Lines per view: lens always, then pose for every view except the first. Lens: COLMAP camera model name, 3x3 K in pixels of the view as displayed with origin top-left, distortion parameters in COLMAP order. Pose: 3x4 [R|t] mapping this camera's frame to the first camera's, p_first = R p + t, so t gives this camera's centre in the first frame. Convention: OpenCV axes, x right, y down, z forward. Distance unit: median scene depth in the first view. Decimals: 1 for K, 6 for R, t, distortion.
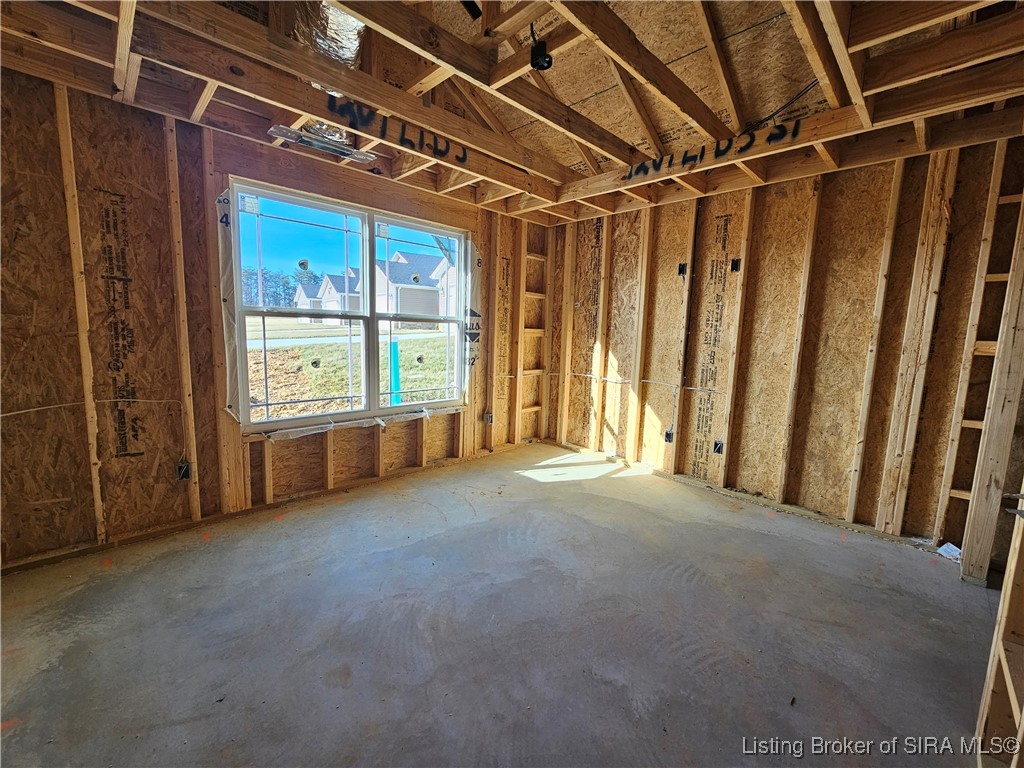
lens RADIAL K [[421.1, 0, 511.5], [0, 421.1, 381.0], [0, 0, 1]] dist [0.000144, 0.000208]
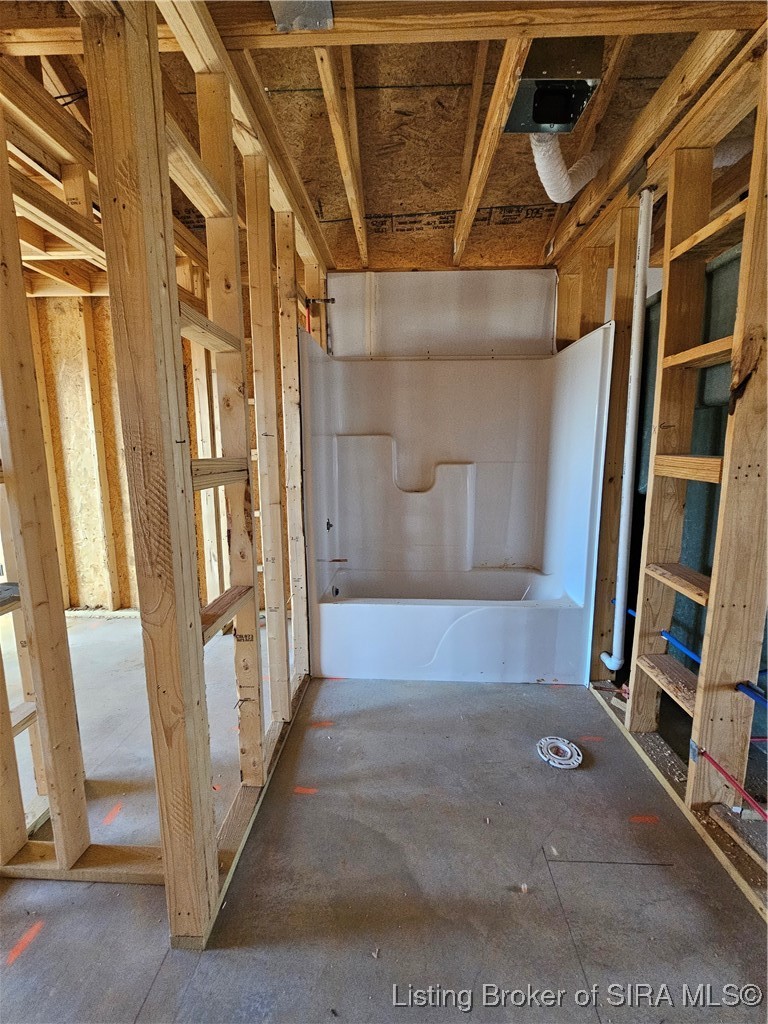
lens RADIAL K [[421.1, 0, 386.4], [0, 421.1, 509.0], [0, 0, 1]] dist [0.000144, 0.000208]
pose [[0.728325, -0.134203, 0.671961, 0.443167], [0.114307, 0.990688, 0.073964, 0.036766], [-0.675630, 0.022940, 0.736884, -0.234139]]
